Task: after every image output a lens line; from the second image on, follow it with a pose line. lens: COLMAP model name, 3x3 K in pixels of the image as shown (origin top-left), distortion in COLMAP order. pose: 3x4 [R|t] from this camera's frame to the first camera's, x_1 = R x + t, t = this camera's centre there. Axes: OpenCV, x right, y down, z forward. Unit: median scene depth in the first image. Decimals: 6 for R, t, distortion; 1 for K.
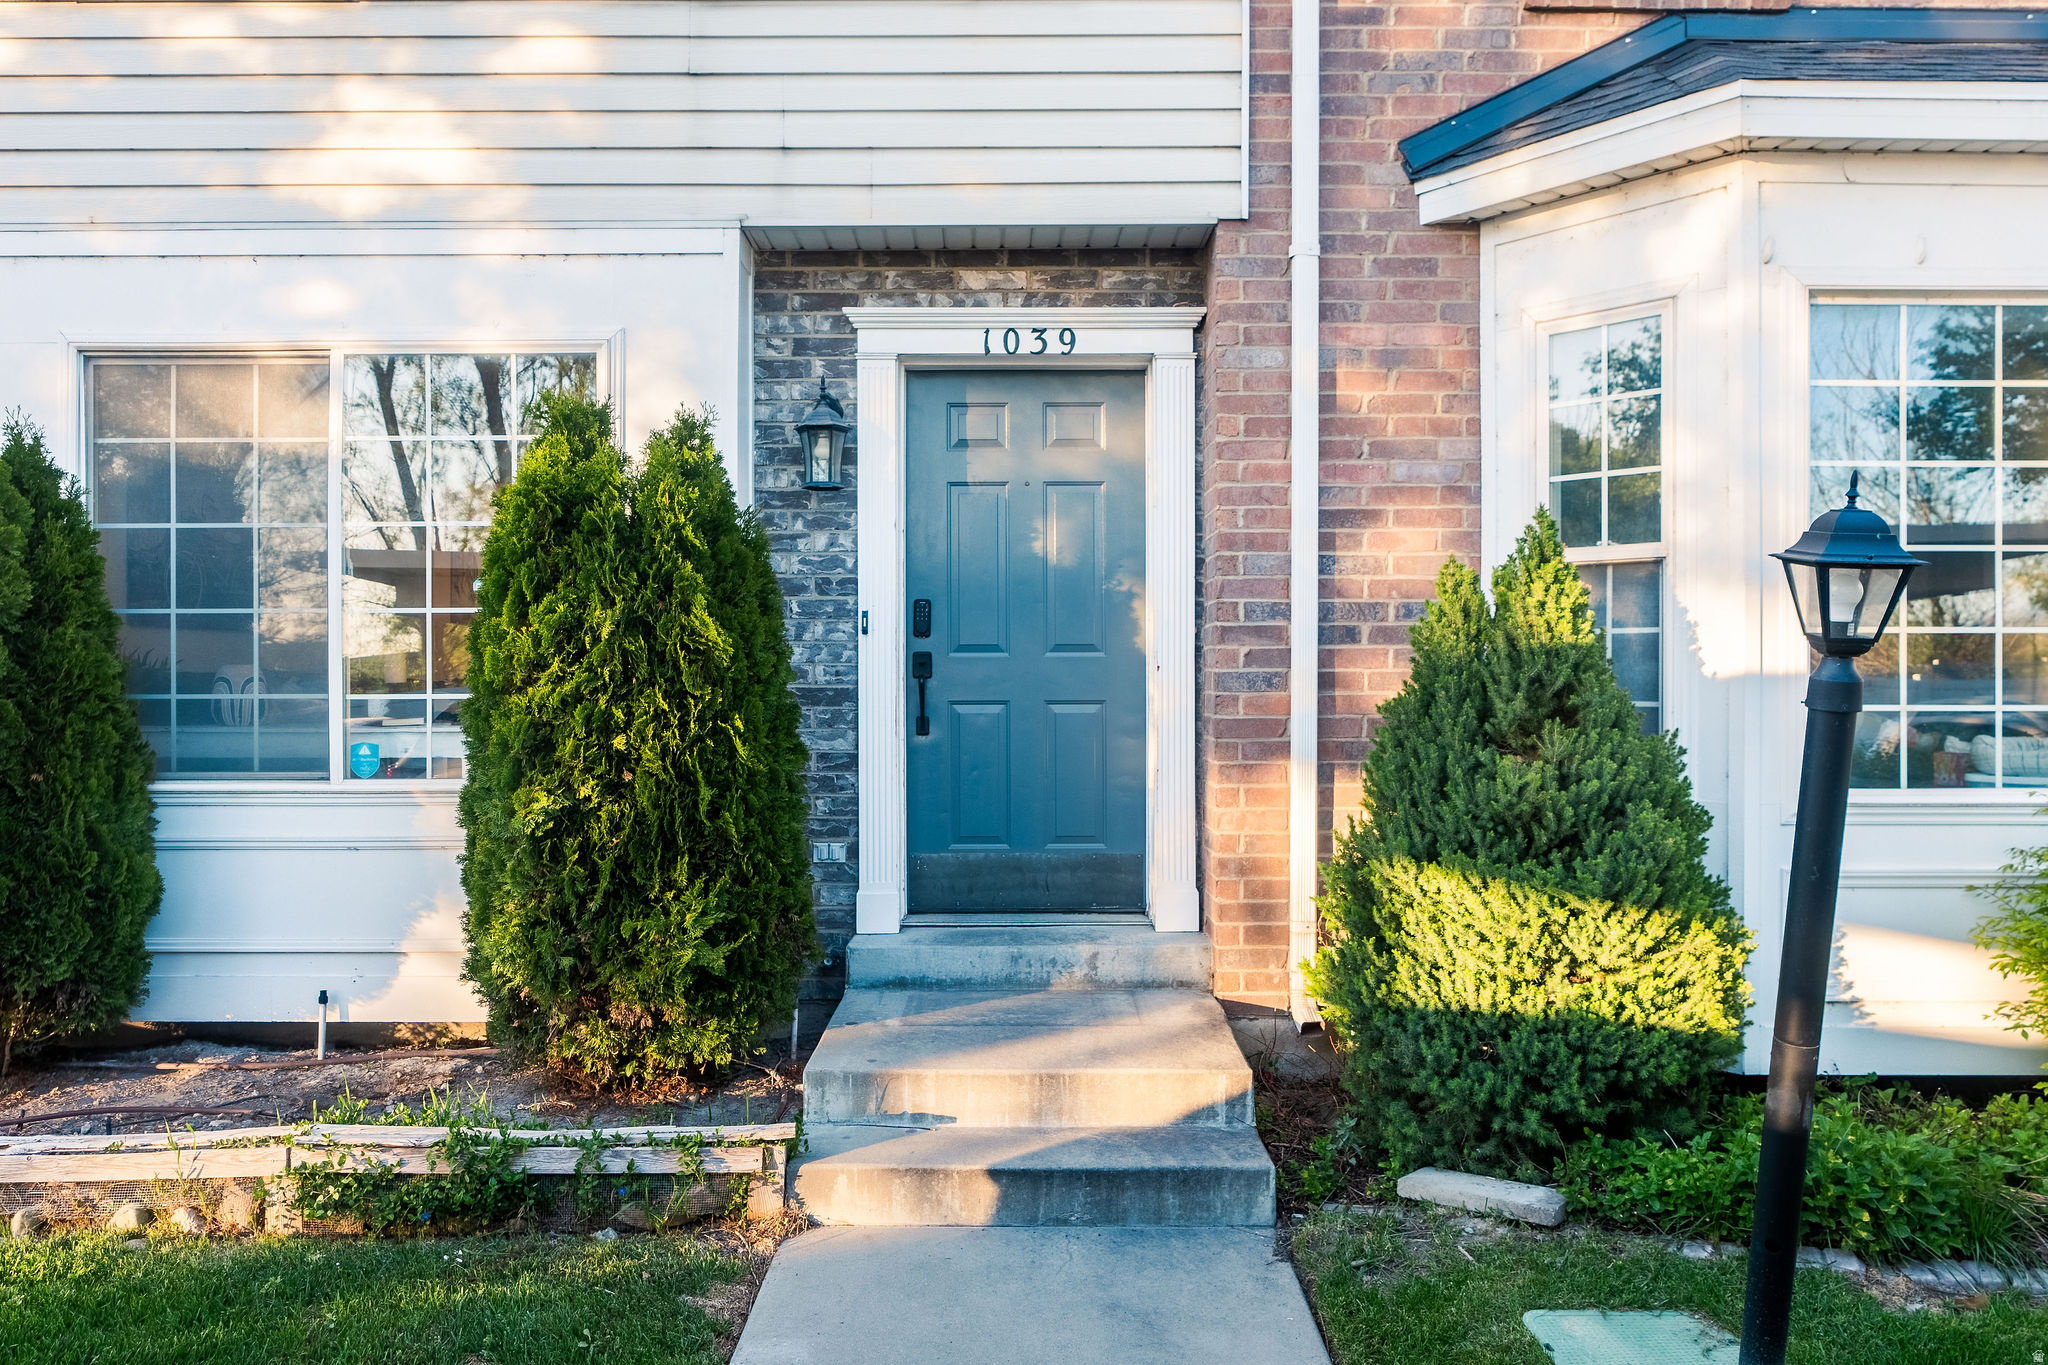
lens RADIAL K [[1409.2, 0, 1024.1], [0, 1409.2, 675.4], [0, 0, 1]] dist [-0.017487, 0.005294]
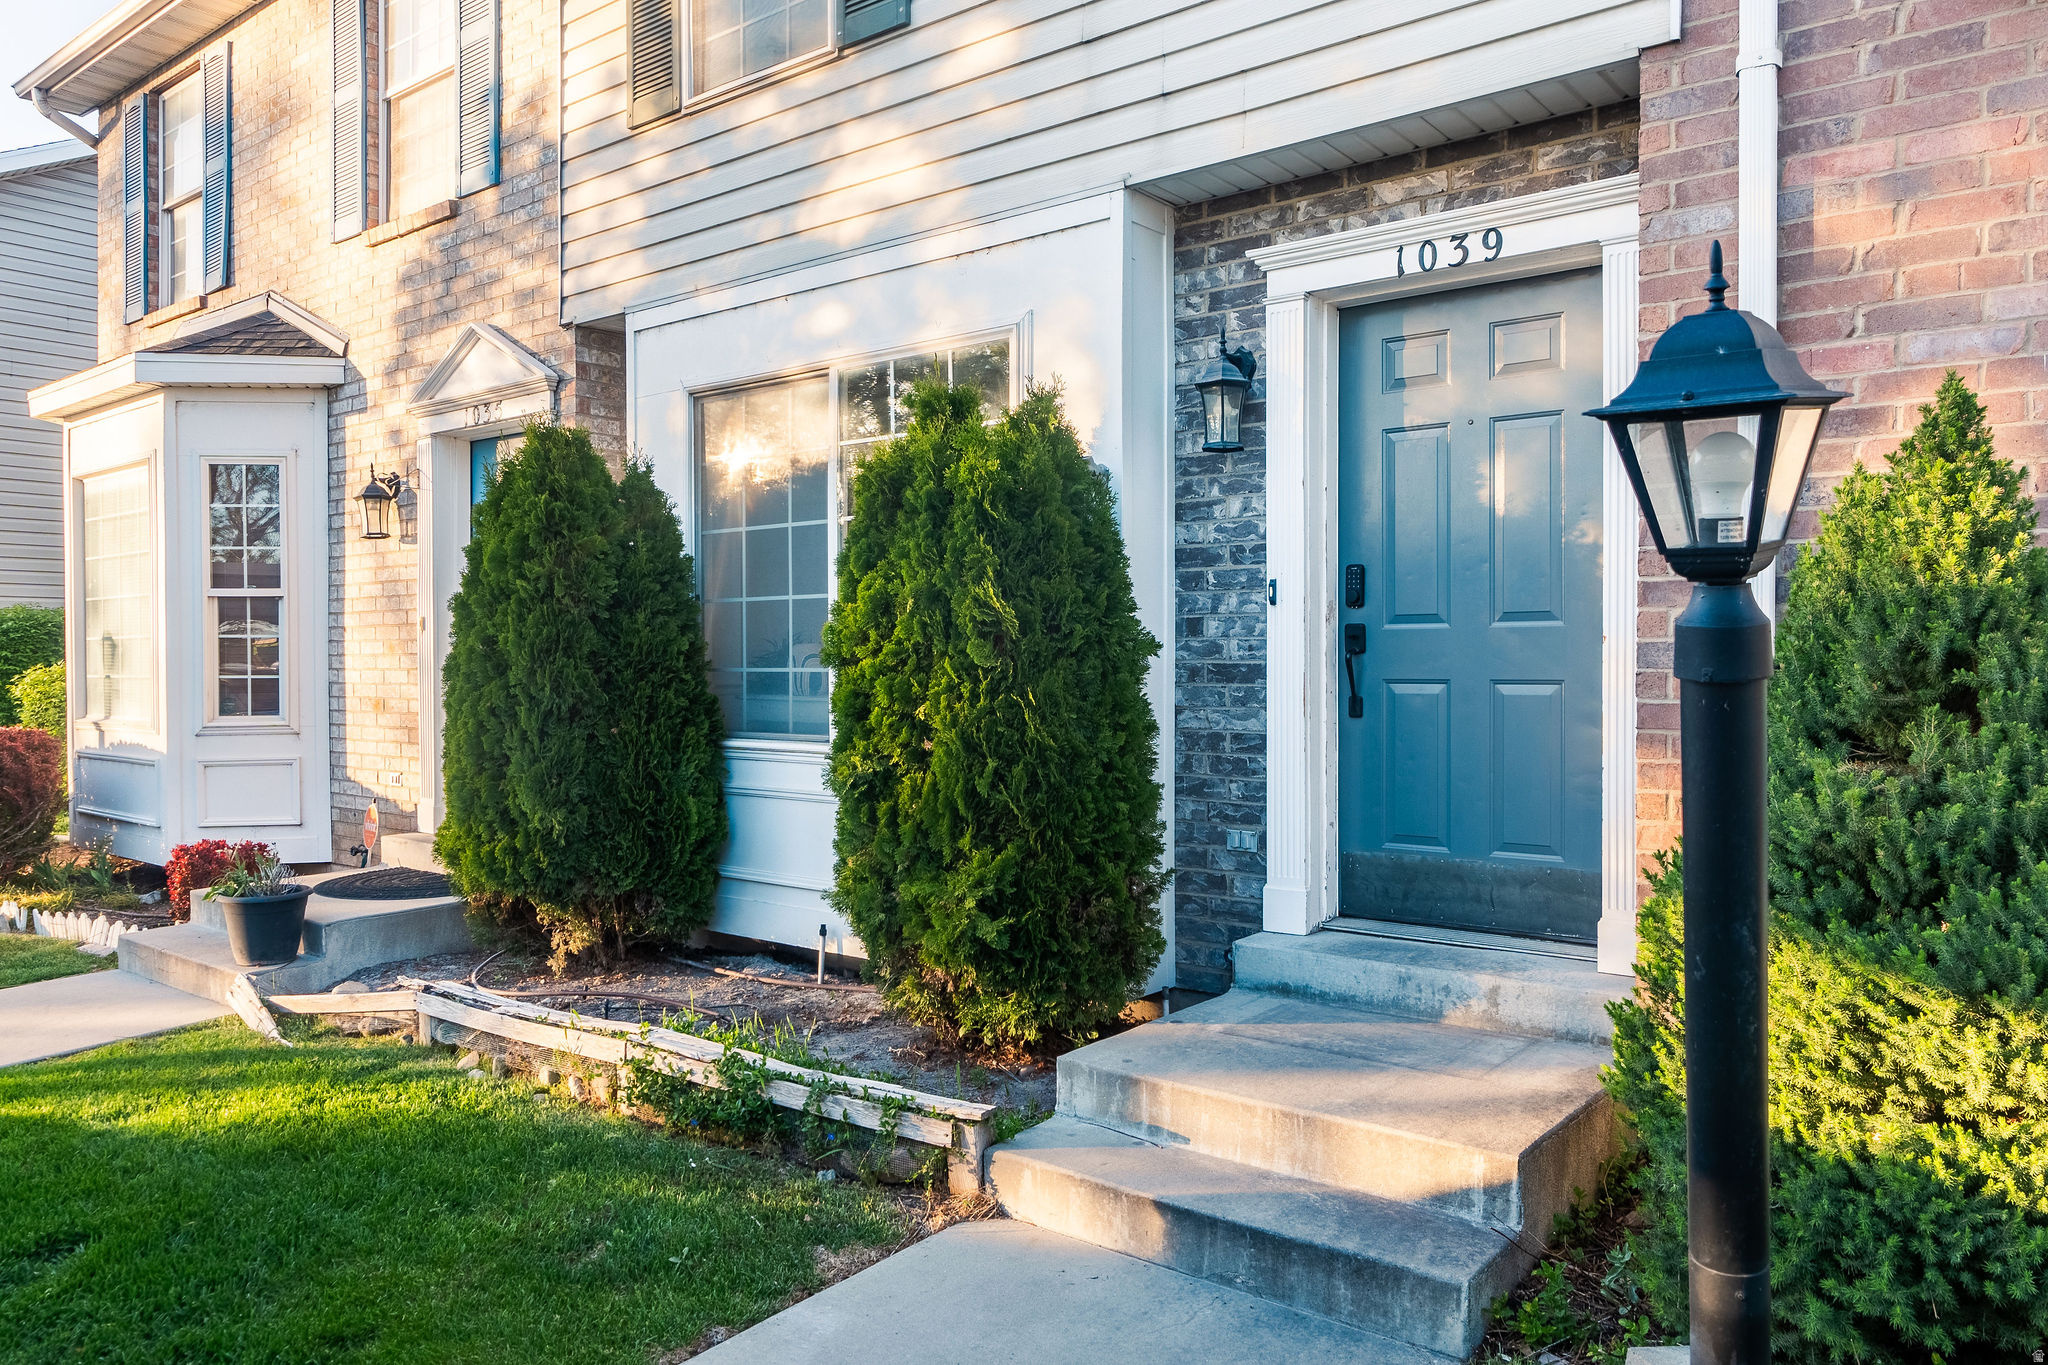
lens RADIAL K [[1409.2, 0, 1024.0], [0, 1409.2, 680.5], [0, 0, 1]] dist [-0.017487, 0.005294]
pose [[0.788777, 0.008795, -0.614617, 0.344729], [-0.001710, 0.999925, 0.012115, 0.009615], [0.614678, -0.008505, 0.788733, 0.191750]]
